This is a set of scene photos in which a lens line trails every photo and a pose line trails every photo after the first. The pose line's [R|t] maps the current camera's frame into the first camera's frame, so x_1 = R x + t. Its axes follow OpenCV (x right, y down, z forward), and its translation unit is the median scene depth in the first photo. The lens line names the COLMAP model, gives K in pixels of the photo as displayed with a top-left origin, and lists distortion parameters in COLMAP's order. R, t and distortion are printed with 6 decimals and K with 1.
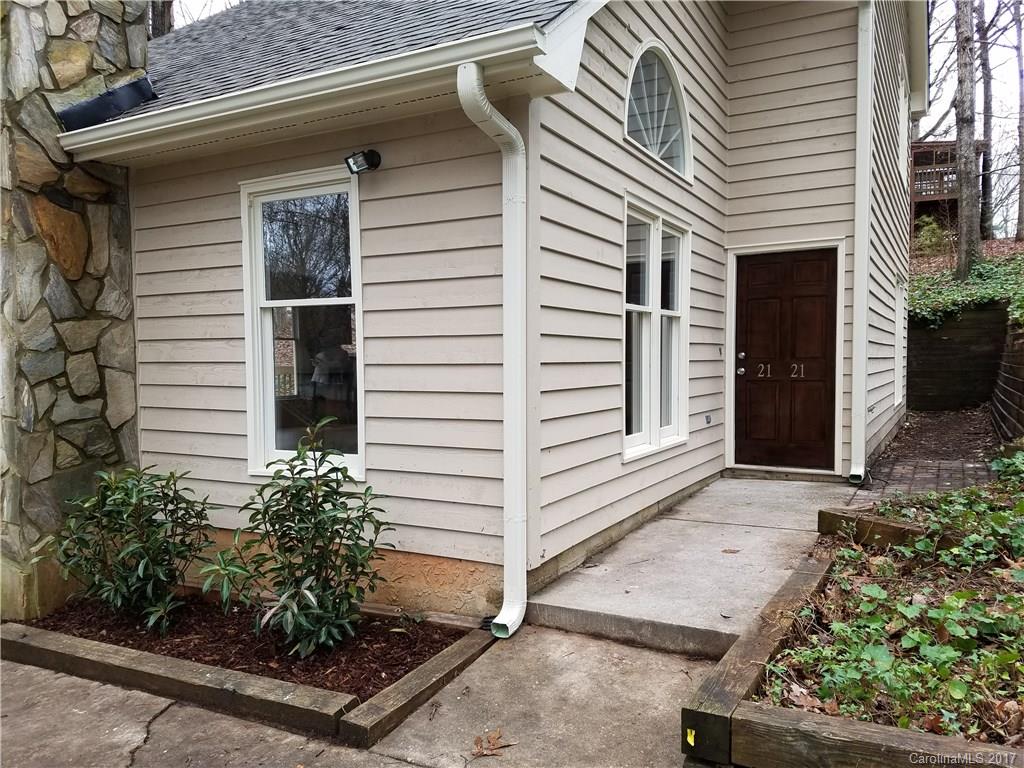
lens RADIAL K [[783.0, 0, 512.3], [0, 783.0, 392.9], [0, 0, 1]] dist [0.091959, -0.149080]
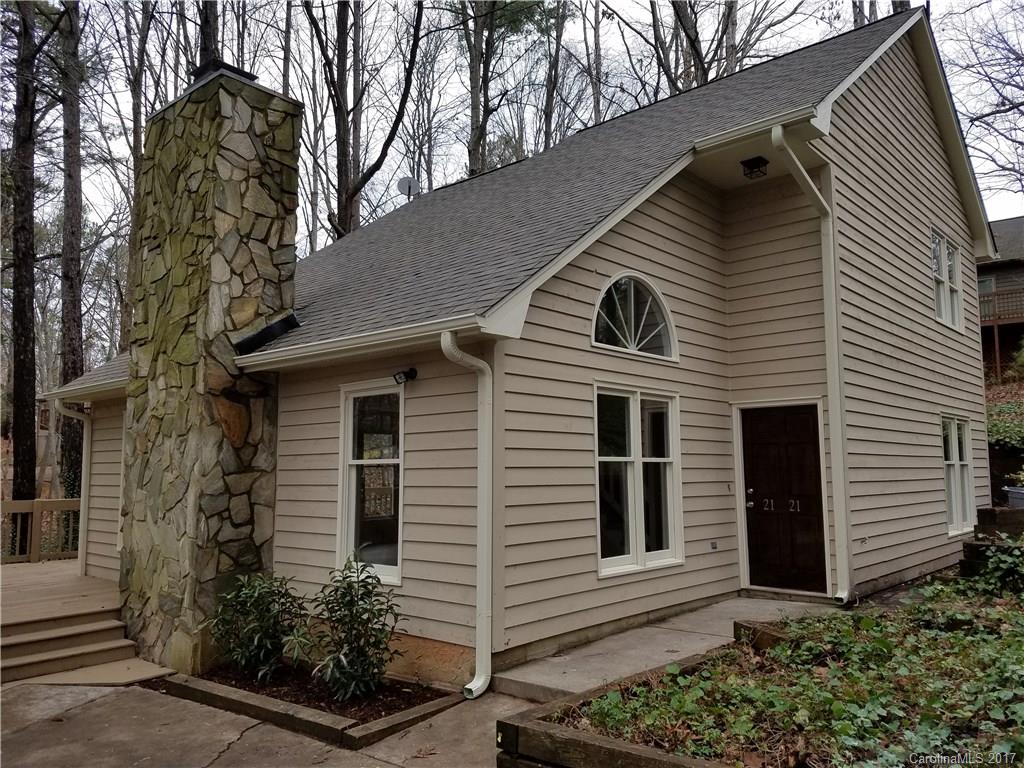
lens RADIAL K [[774.4, 0, 516.7], [0, 774.4, 377.5], [0, 0, 1]] dist [0.152268, -0.284385]
pose [[0.976697, -0.024466, -0.213222, 0.325080], [-0.010044, 0.987182, -0.159281, -0.039858], [0.214386, 0.157711, 0.963933, -0.406040]]
